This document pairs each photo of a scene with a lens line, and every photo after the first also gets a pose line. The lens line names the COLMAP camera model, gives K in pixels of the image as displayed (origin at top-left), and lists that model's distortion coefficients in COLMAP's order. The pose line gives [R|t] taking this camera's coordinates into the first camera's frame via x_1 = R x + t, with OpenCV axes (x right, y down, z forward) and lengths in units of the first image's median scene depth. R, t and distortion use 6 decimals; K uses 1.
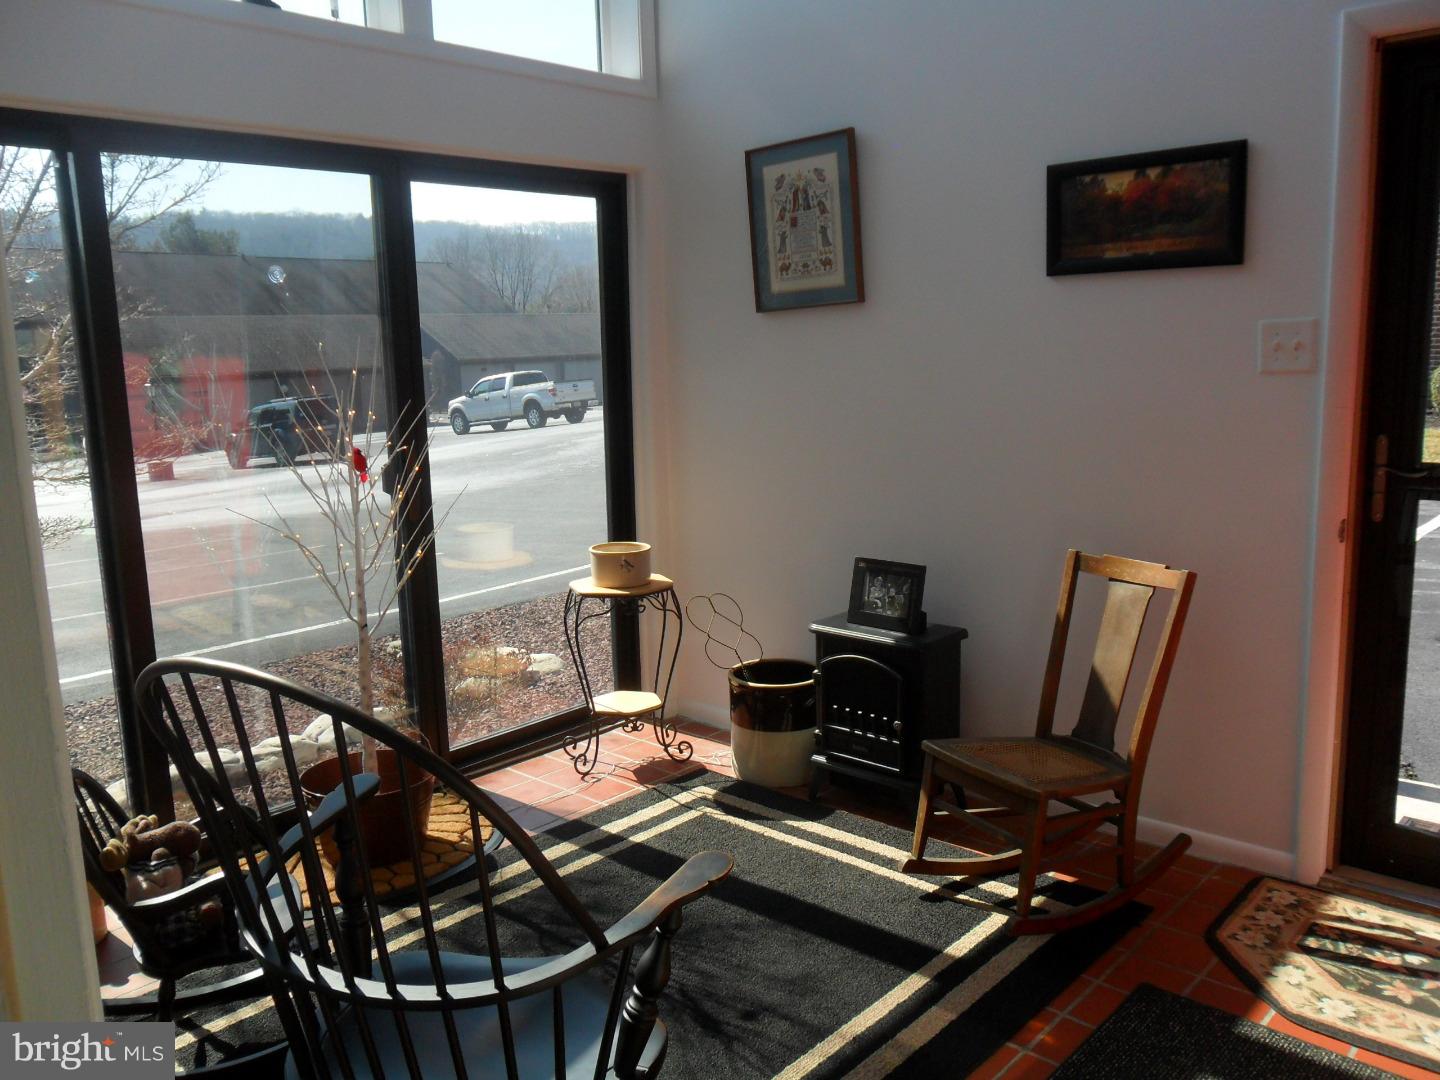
lens RADIAL K [[1165.2, 0, 719.2], [0, 1165.2, 541.1], [0, 0, 1]] dist [-0.043458, 0.050106]
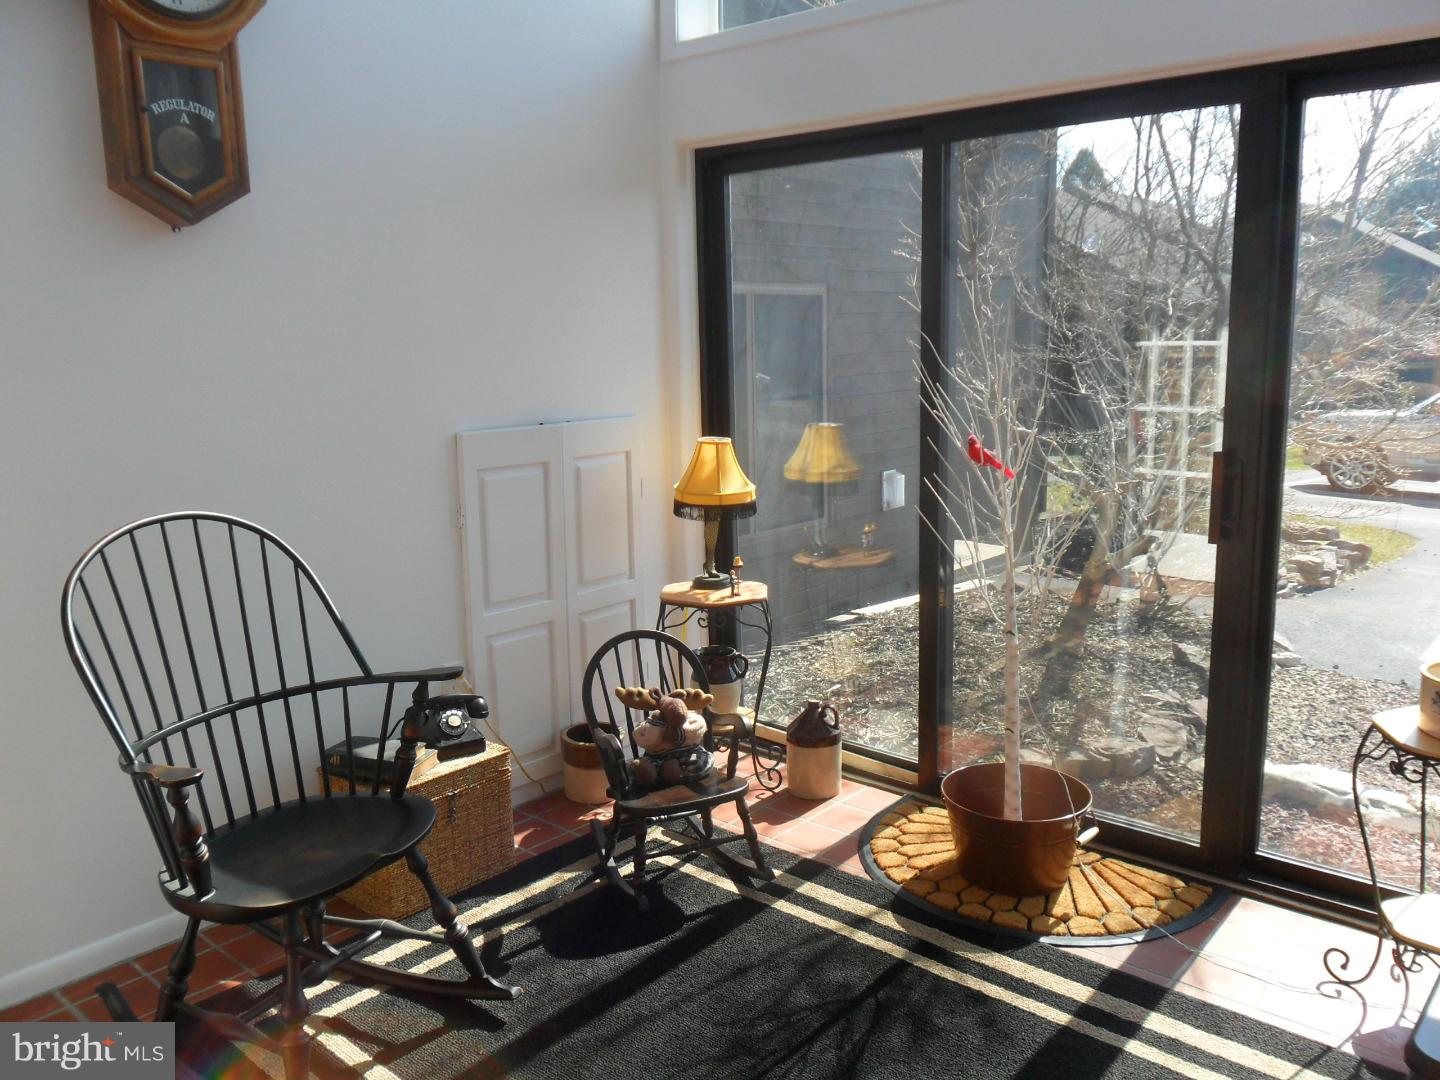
lens RADIAL K [[1165.2, 0, 719.1], [0, 1165.2, 539.5], [0, 0, 1]] dist [-0.043458, 0.050106]
pose [[0.017363, 0.200683, -0.979502, 0.545438], [-0.156304, 0.968150, 0.195587, -0.133810], [0.987556, 0.149704, 0.048178, 0.687645]]
